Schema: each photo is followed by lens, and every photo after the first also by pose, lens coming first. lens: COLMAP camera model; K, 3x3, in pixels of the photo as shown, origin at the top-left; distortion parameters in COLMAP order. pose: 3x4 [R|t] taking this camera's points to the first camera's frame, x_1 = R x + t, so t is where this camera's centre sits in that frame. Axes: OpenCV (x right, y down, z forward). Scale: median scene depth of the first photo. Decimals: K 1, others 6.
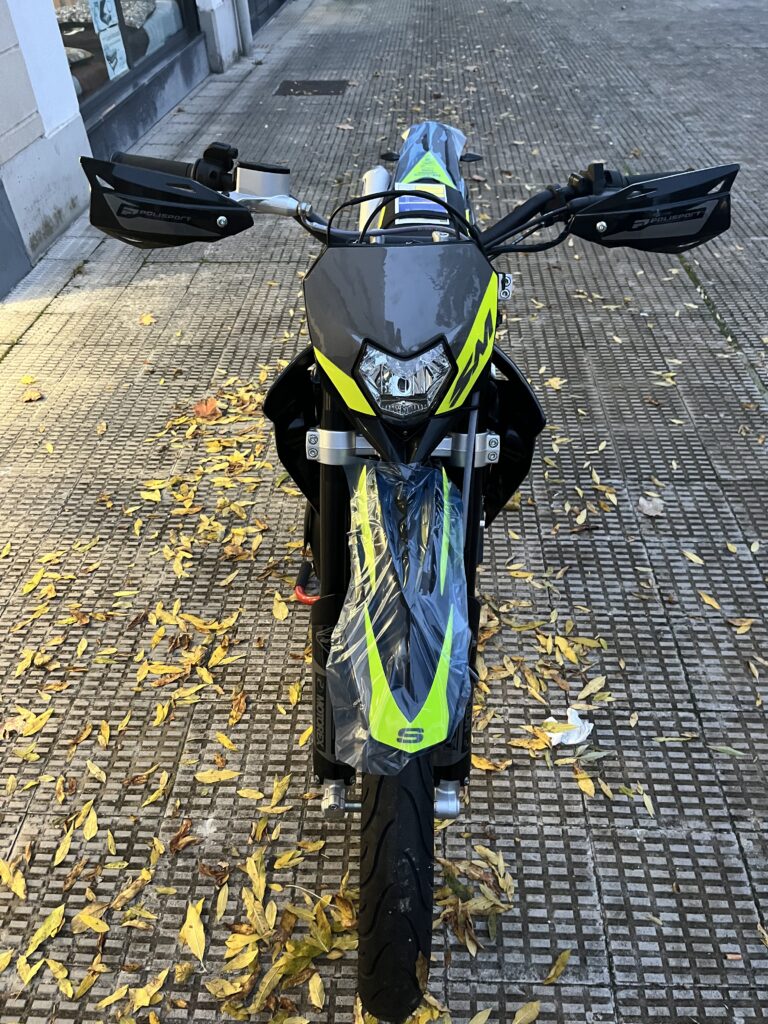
lens RADIAL K [[772.6, 0, 387.6], [0, 772.6, 514.1], [0, 0, 1]] dist [0.065442, -0.091432]
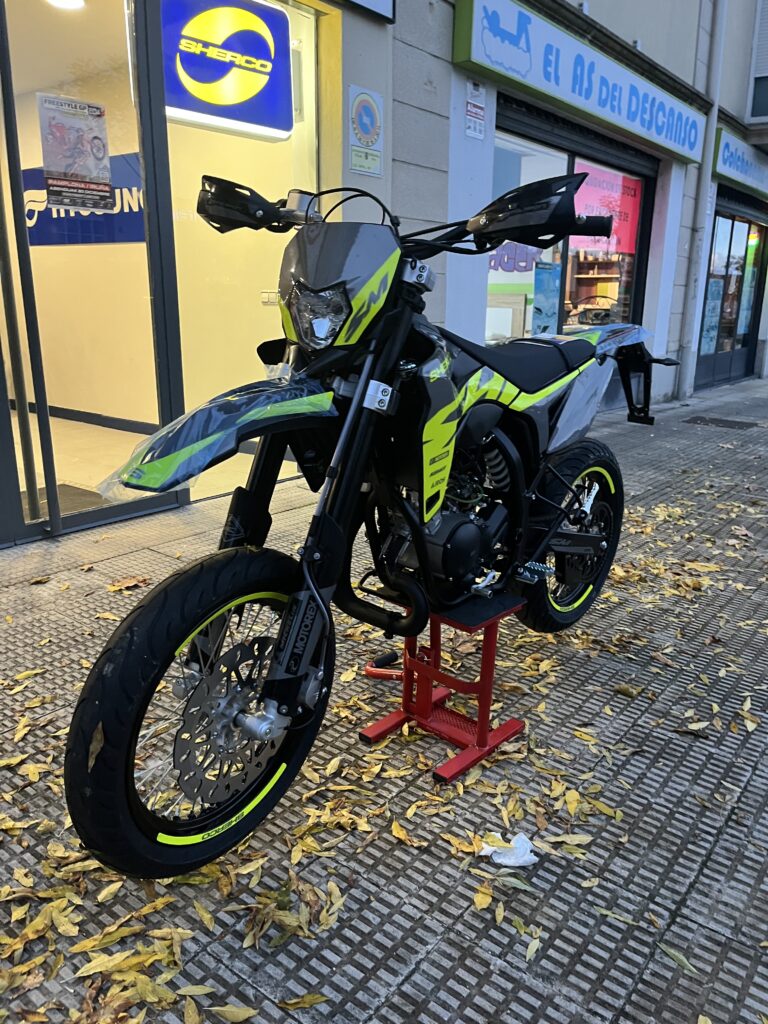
lens RADIAL K [[772.6, 0, 393.8], [0, 772.6, 516.3], [0, 0, 1]] dist [0.065442, -0.091432]
pose [[0.821308, 0.208959, -0.530838, 0.503596], [-0.409118, 0.864233, -0.292787, 0.256707], [0.397587, 0.457643, 0.795290, 0.086324]]
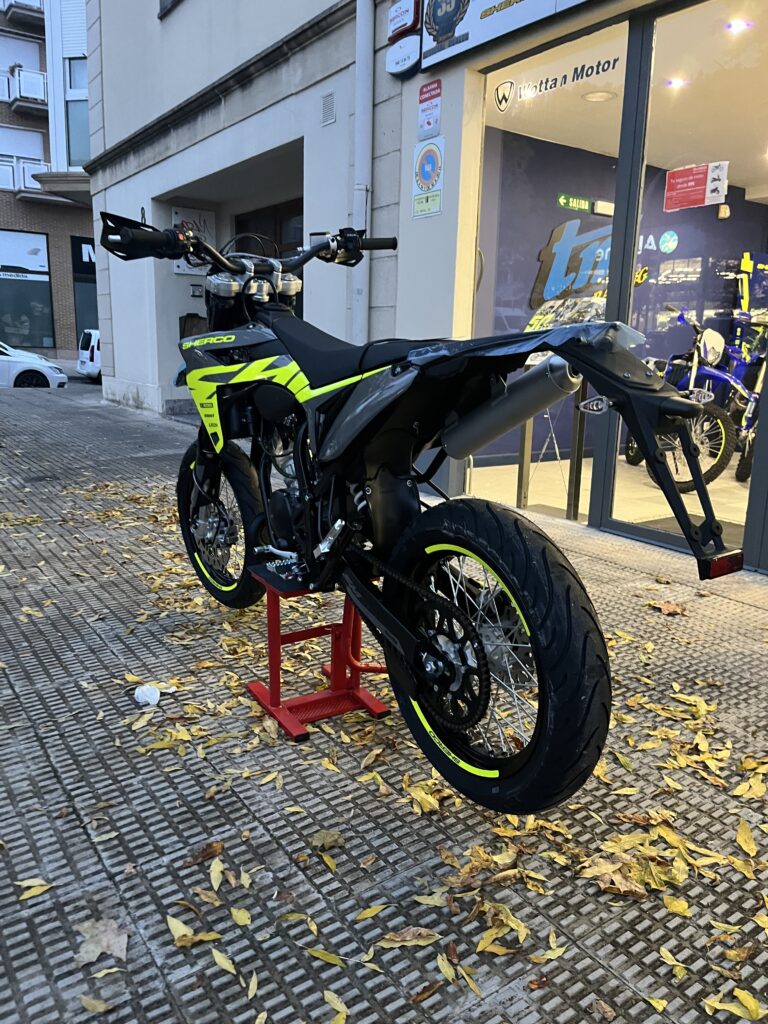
lens RADIAL K [[772.6, 0, 388.5], [0, 772.6, 514.8], [0, 0, 1]] dist [0.065442, -0.091432]
pose [[-0.792560, 0.153644, -0.590121, 0.605329], [-0.389292, 0.617388, 0.683581, -0.841240], [0.469362, 0.771509, -0.429504, 1.453861]]
